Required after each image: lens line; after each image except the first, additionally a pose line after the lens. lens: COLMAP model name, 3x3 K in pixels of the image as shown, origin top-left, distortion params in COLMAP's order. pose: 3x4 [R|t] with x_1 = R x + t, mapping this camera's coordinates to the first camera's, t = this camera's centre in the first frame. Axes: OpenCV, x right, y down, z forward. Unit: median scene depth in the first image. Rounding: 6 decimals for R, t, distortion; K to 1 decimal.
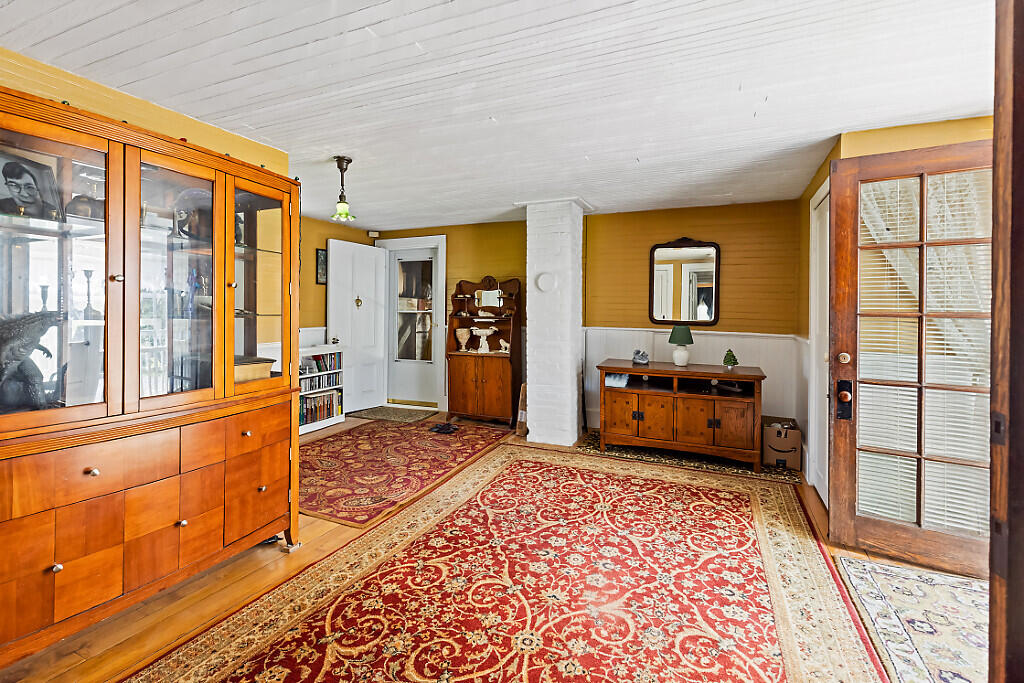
lens RADIAL K [[469.2, 0, 510.6], [0, 469.2, 311.7], [0, 0, 1]] dist [0.003178, 0.000039]
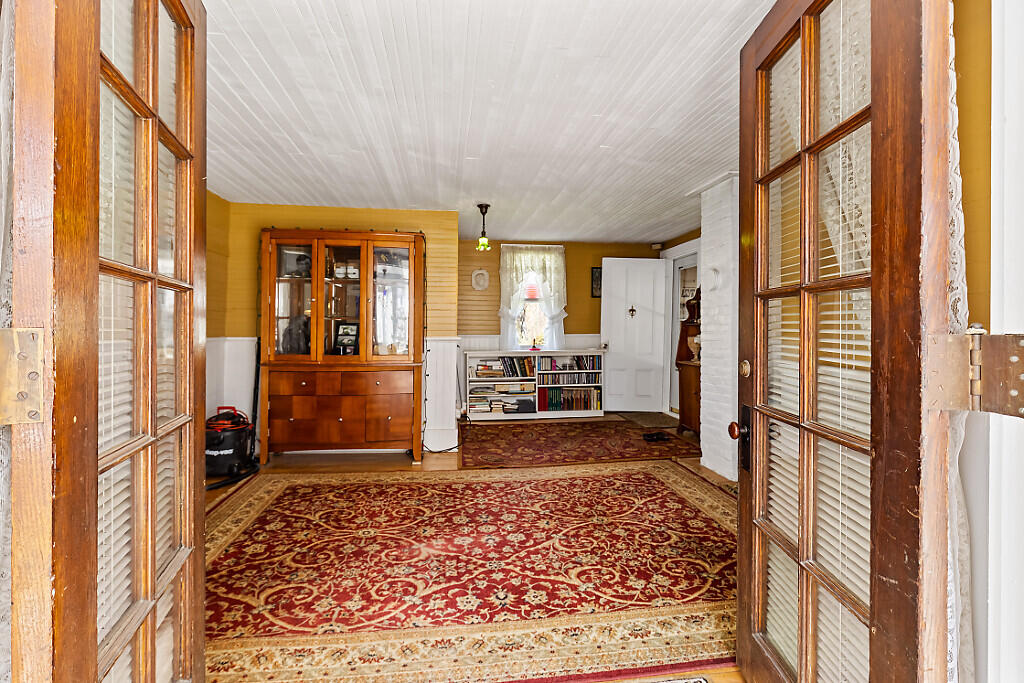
lens RADIAL K [[474.9, 0, 508.0], [0, 474.9, 327.3], [0, 0, 1]] dist [0.001889, -0.000299]
pose [[0.520812, -0.002826, -0.853667, 0.881897], [-0.000666, 0.999993, -0.003717, 0.037491], [0.853671, 0.002504, 0.520806, 0.345350]]
